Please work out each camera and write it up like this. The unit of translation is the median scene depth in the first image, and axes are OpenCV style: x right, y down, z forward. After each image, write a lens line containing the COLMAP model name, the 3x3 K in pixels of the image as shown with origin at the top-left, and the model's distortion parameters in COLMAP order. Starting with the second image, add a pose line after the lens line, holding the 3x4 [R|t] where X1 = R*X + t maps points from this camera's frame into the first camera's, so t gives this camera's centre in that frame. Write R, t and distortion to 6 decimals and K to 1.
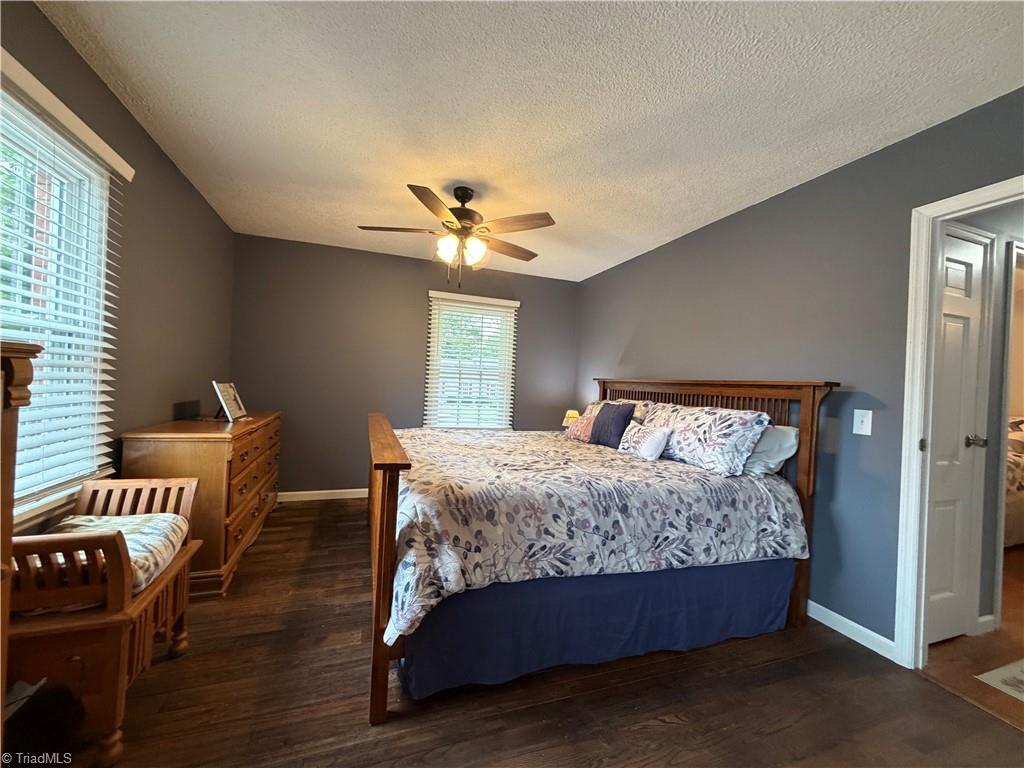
lens RADIAL K [[407.0, 0, 512.0], [0, 407.0, 384.0], [0, 0, 1]] dist [0.000178, 0.000017]
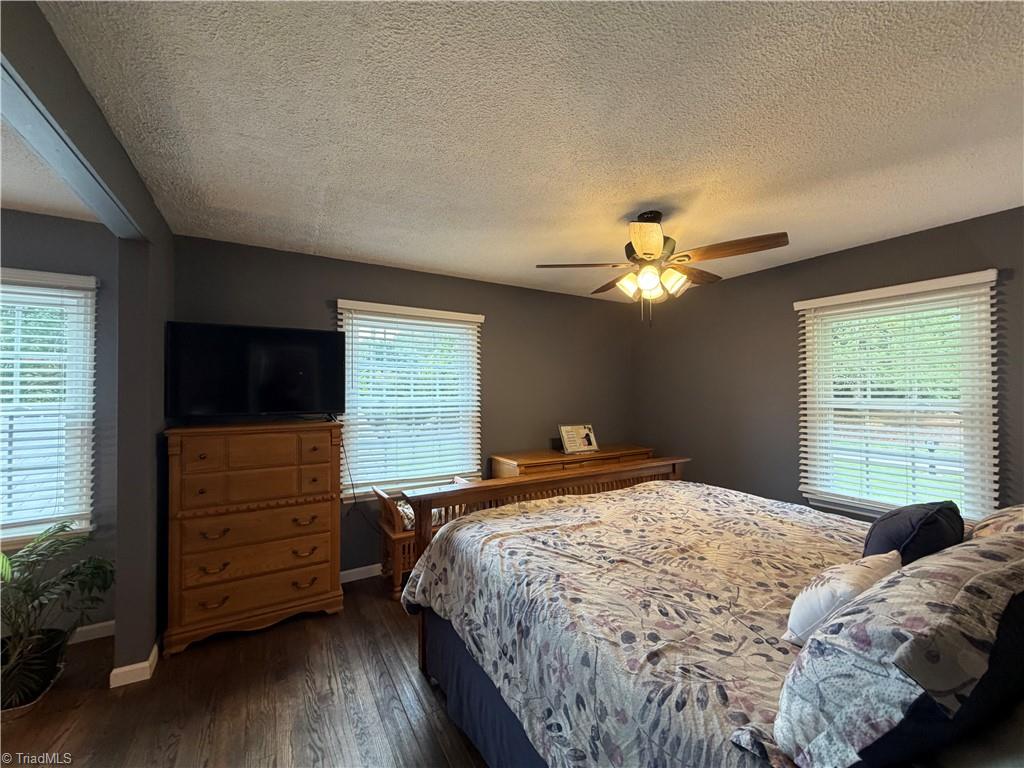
lens RADIAL K [[407.0, 0, 512.0], [0, 407.0, 384.0], [0, 0, 1]] dist [0.000178, 0.000017]
pose [[0.183163, -0.063646, -0.981020, 0.961109], [0.009977, 0.997971, -0.062883, -0.088435], [0.983032, 0.001730, 0.183427, 0.795234]]
